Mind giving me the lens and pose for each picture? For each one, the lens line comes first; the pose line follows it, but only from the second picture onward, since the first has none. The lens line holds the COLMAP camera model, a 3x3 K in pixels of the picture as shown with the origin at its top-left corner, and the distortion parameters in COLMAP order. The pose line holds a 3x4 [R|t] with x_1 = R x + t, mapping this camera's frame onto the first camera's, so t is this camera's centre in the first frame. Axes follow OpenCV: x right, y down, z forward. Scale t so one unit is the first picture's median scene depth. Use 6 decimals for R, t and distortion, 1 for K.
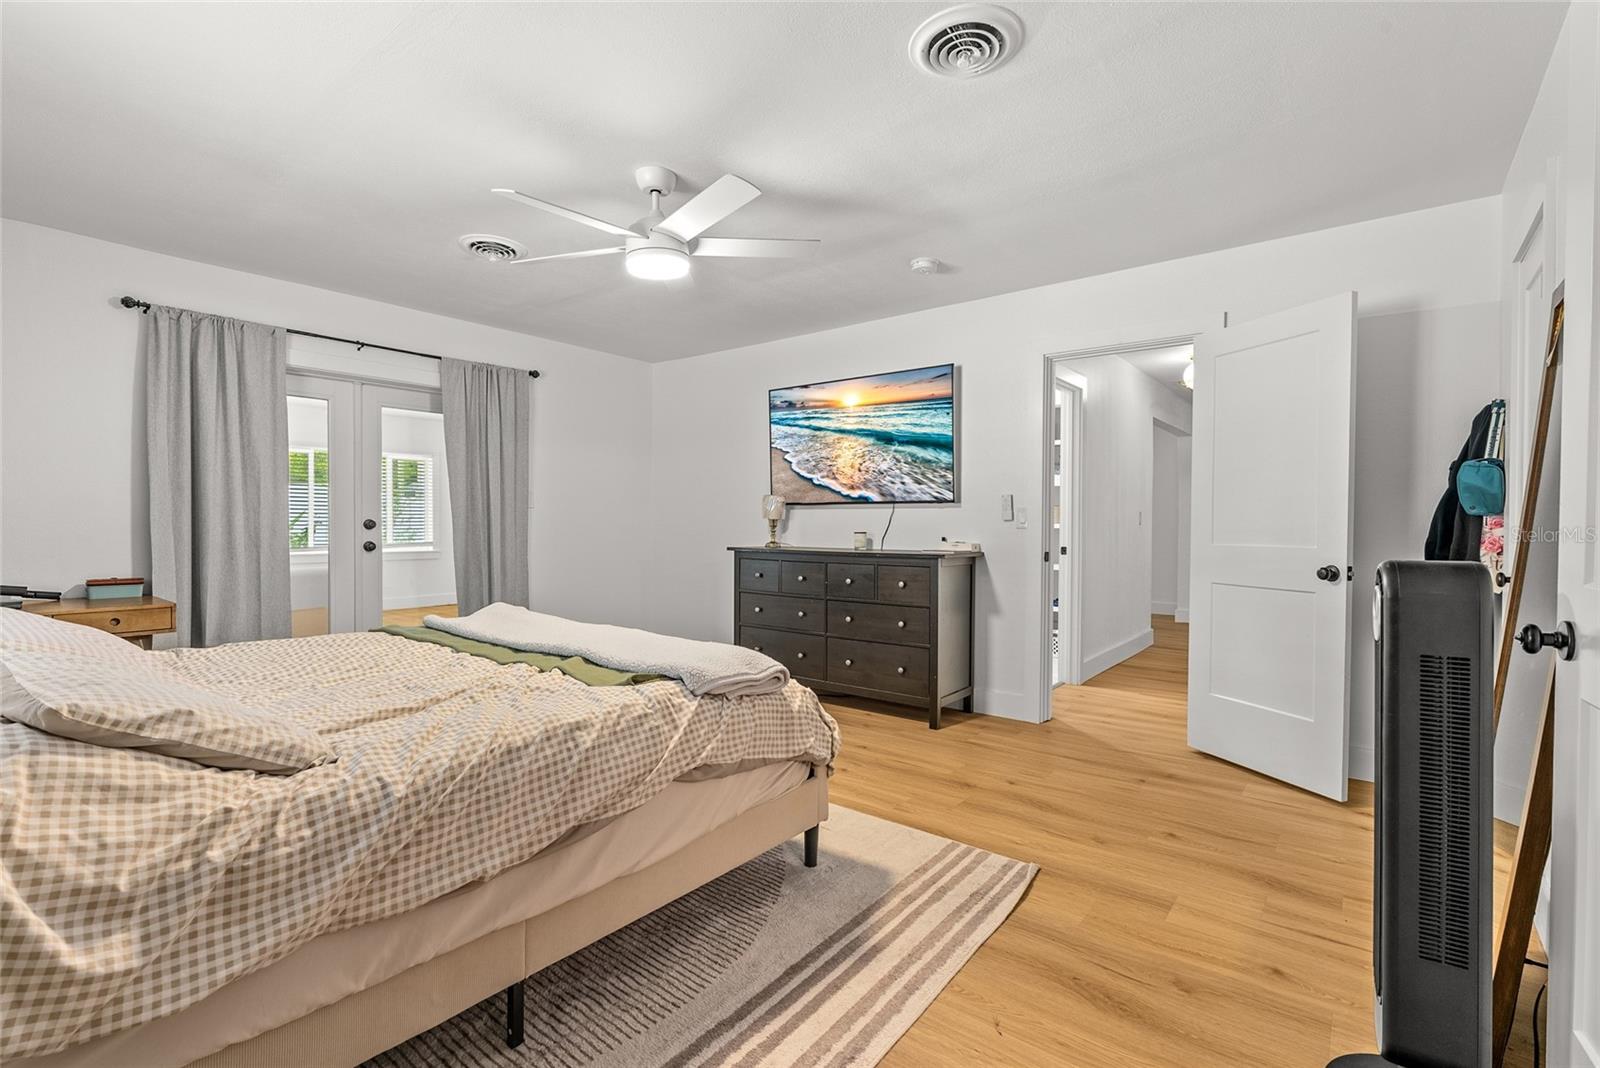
lens RADIAL K [[723.5, 0, 802.9], [0, 723.5, 525.8], [0, 0, 1]] dist [-0.003030, 0.001151]
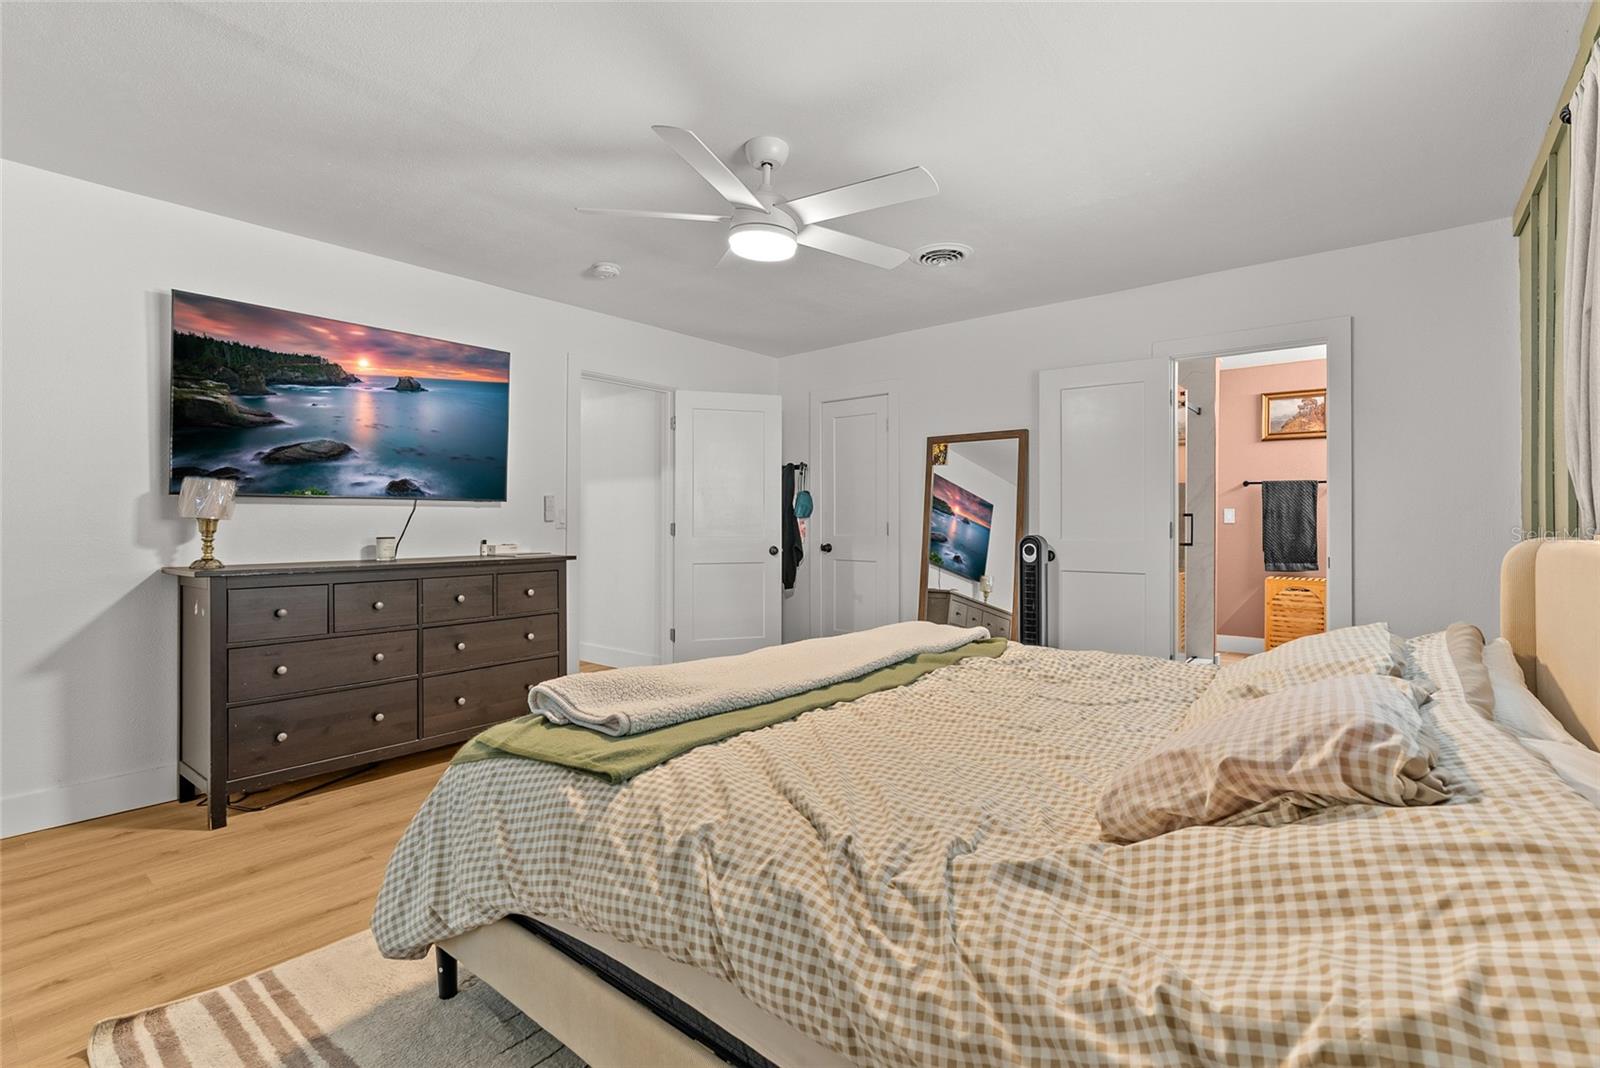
lens RADIAL K [[723.5, 0, 802.9], [0, 723.5, 525.8], [0, 0, 1]] dist [-0.003030, 0.001151]
pose [[0.013646, -0.011100, 0.999845, -1.373827], [0.003344, 0.999933, 0.011056, -0.019762], [-0.999901, 0.003192, 0.013682, 1.159867]]
